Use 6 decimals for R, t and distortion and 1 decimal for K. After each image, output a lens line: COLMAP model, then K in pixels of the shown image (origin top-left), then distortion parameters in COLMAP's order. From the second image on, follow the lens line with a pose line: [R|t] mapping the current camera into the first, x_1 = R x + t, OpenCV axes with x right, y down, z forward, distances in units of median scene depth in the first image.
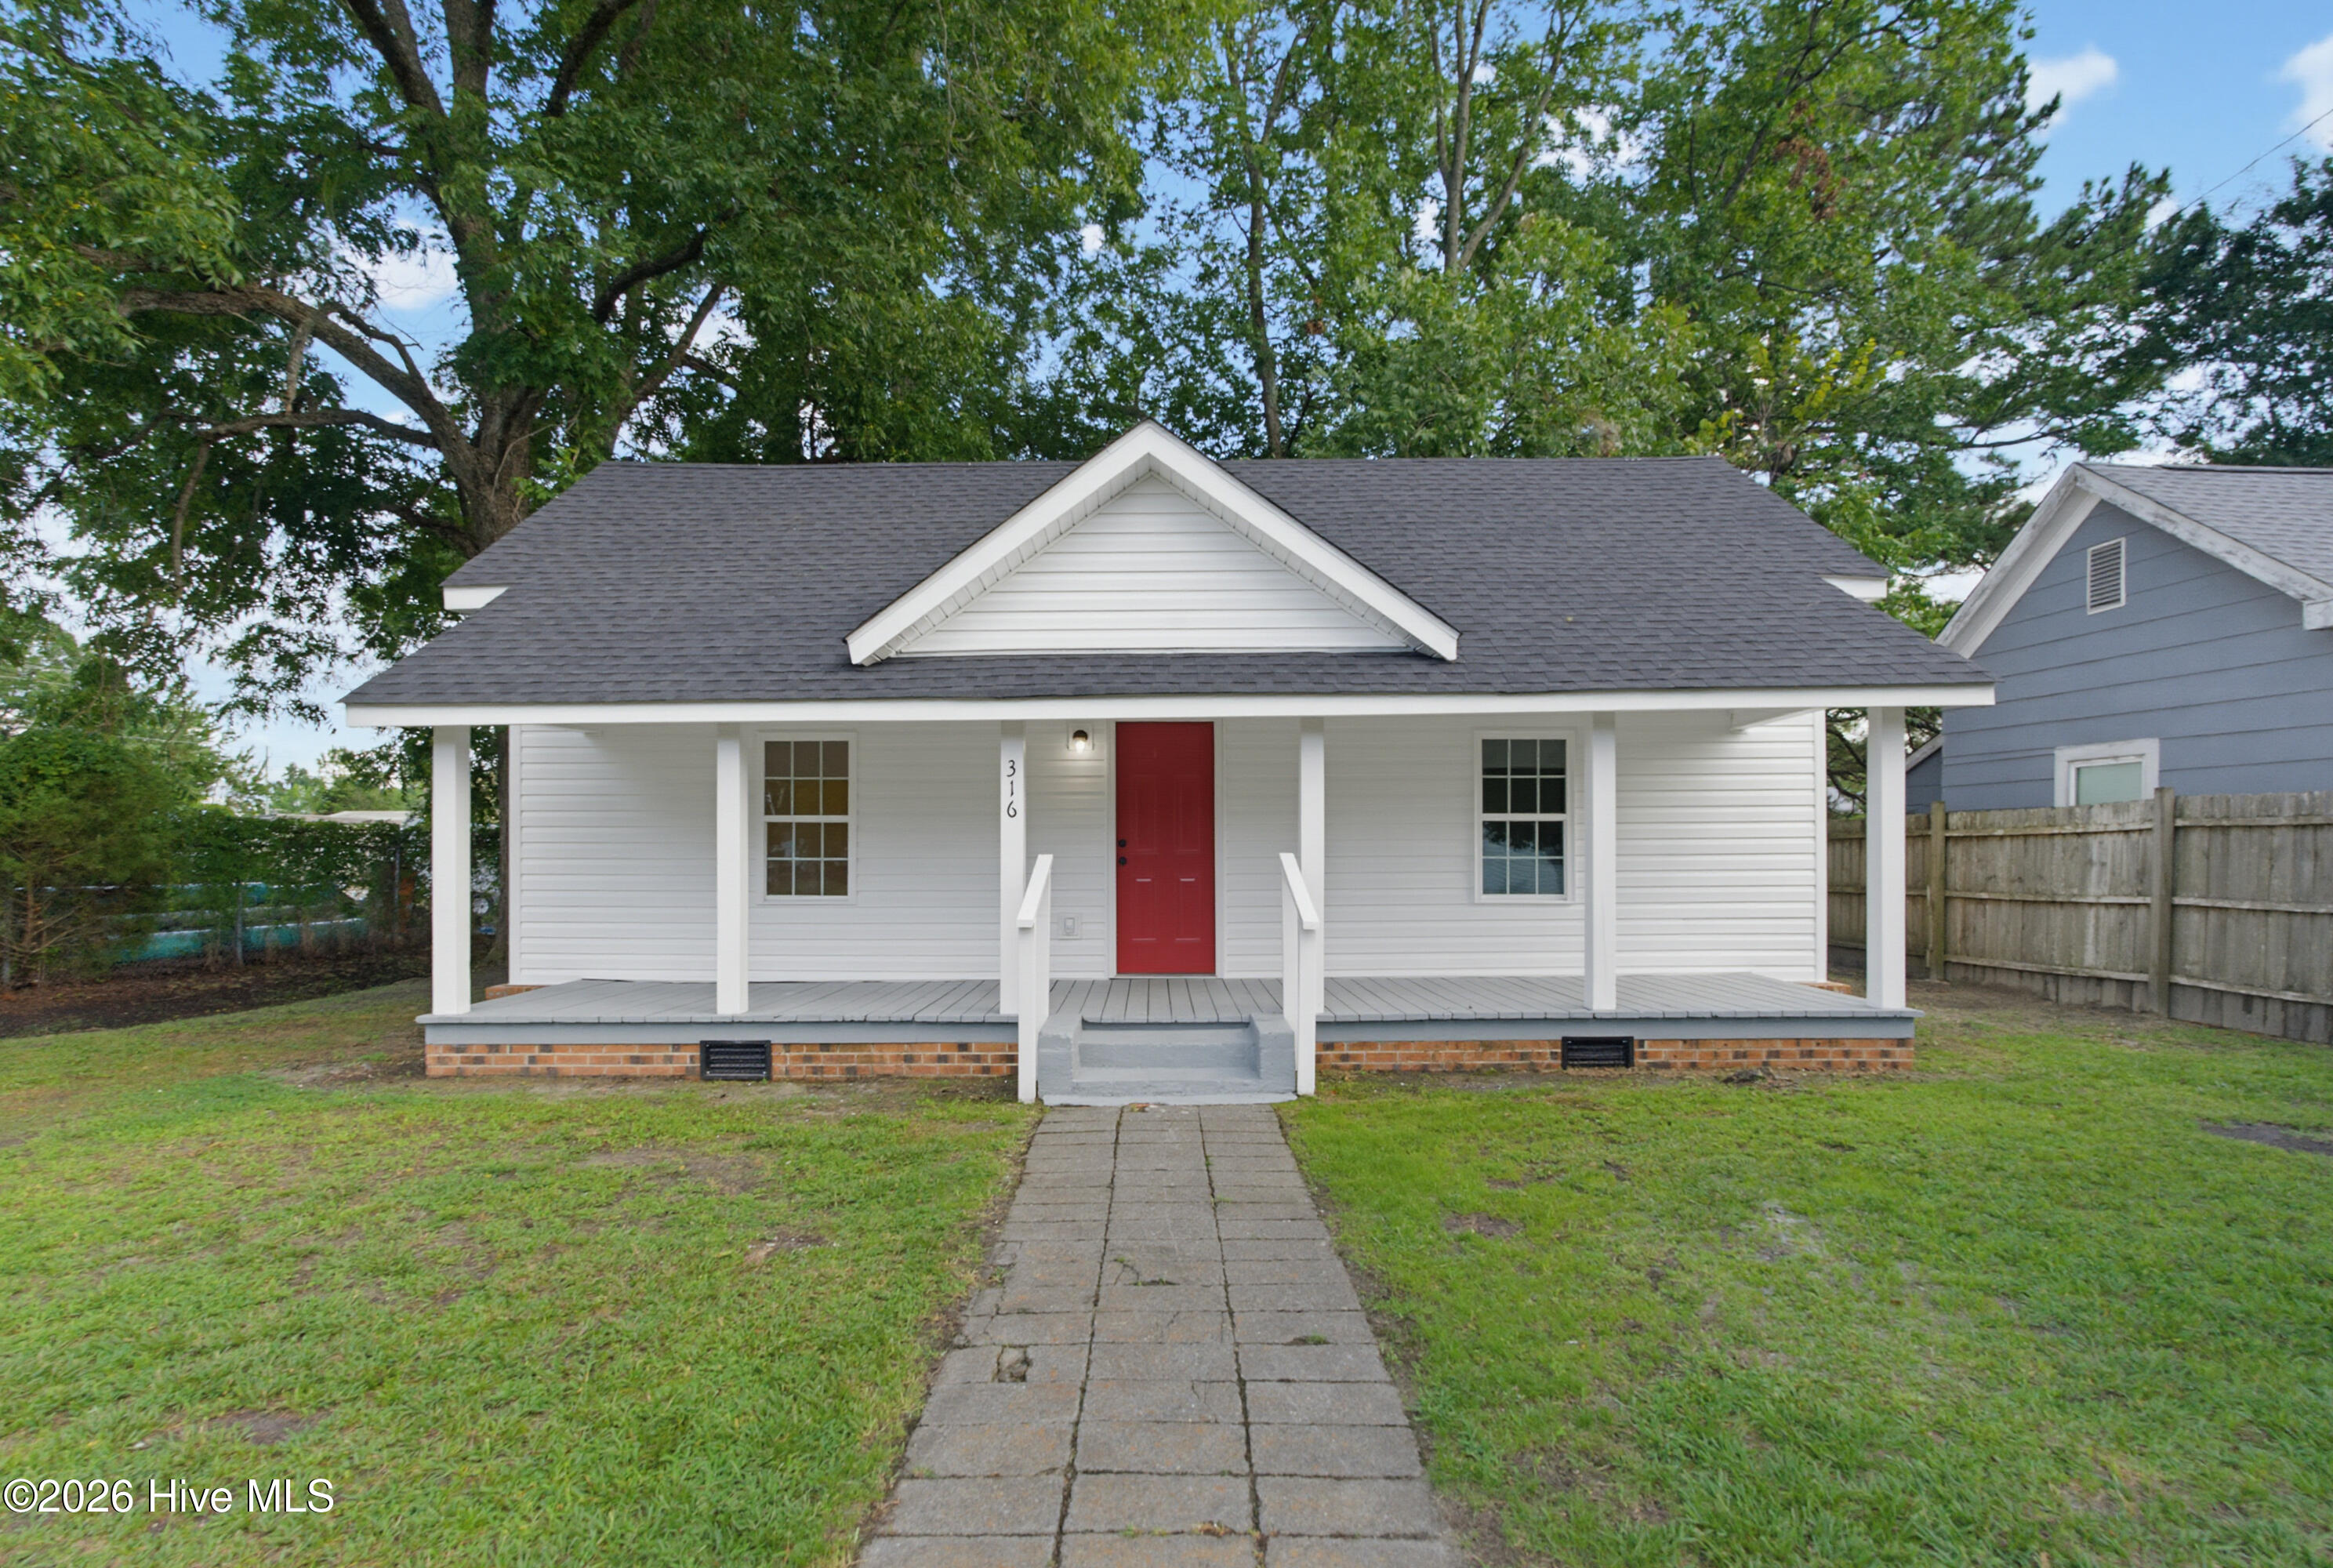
lens RADIAL K [[1039.0, 0, 1144.3], [0, 1039.0, 774.3], [0, 0, 1]] dist [-0.006185, 0.002589]
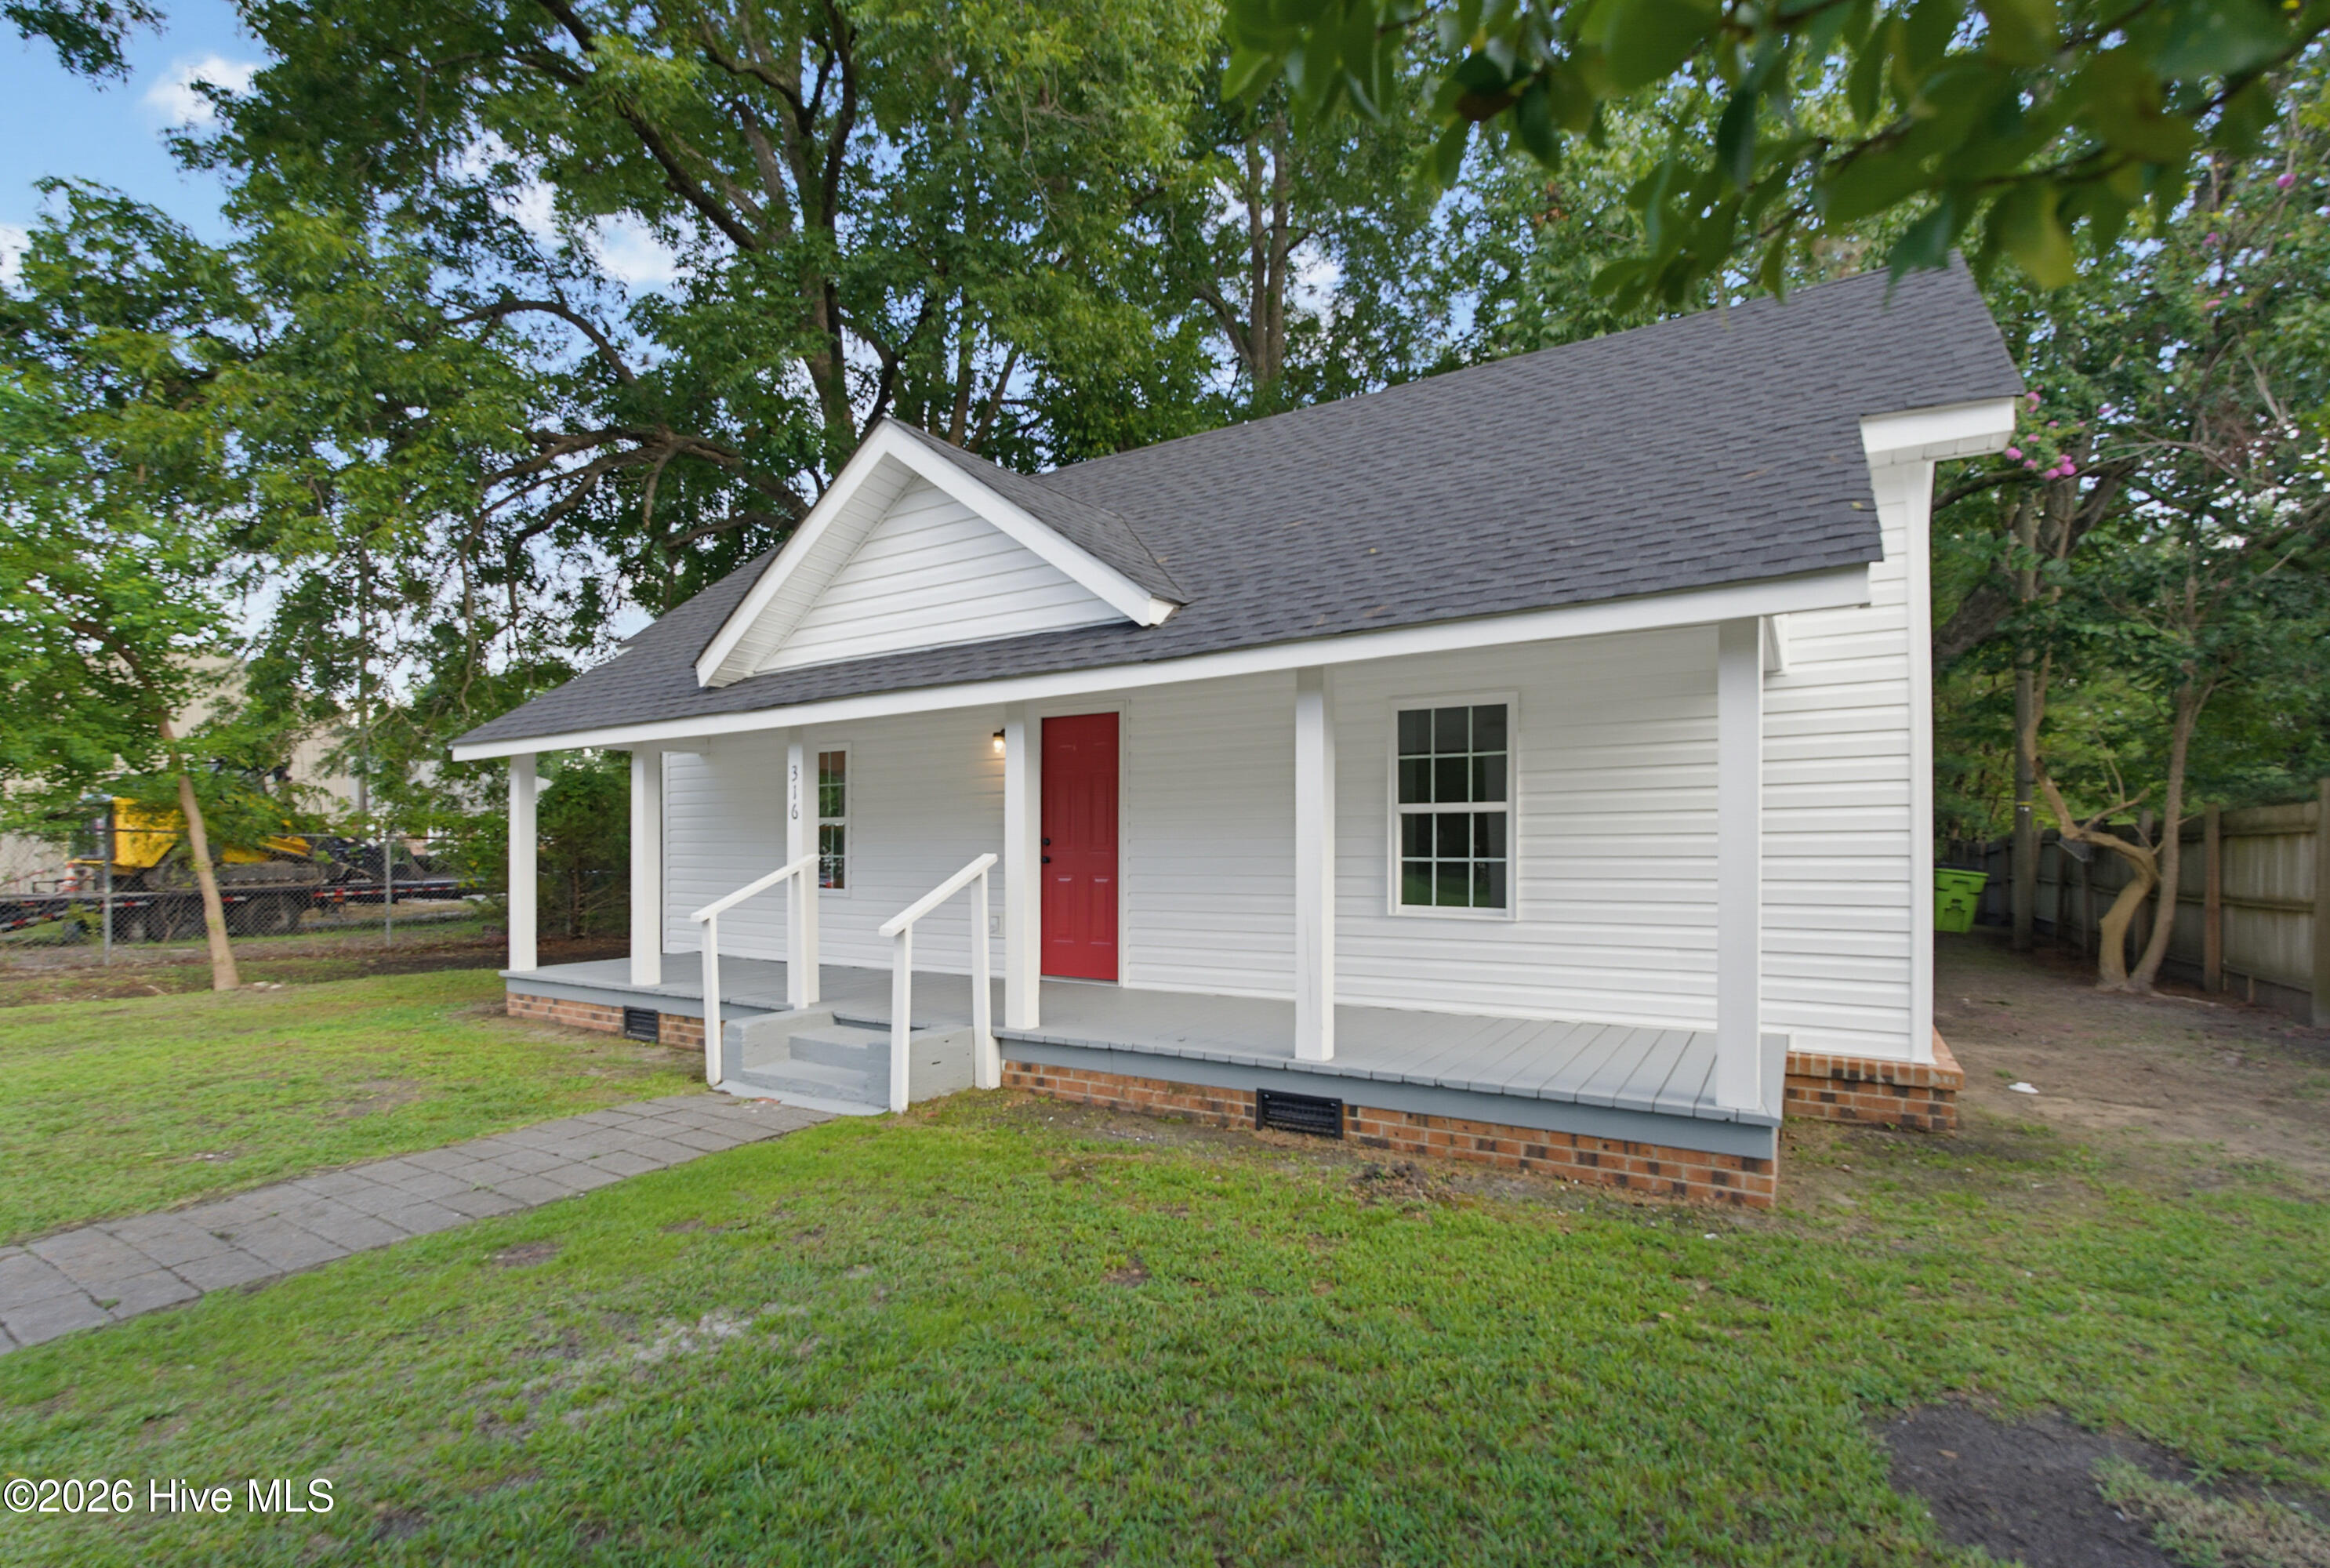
lens RADIAL K [[1037.7, 0, 1150.9], [0, 1037.7, 772.8], [0, 0, 1]] dist [-0.006185, 0.002589]
pose [[0.854564, -0.036043, -0.518094, 0.586580], [0.038234, 0.999248, -0.006450, 0.011908], [0.517937, -0.014297, 0.855299, 0.224191]]
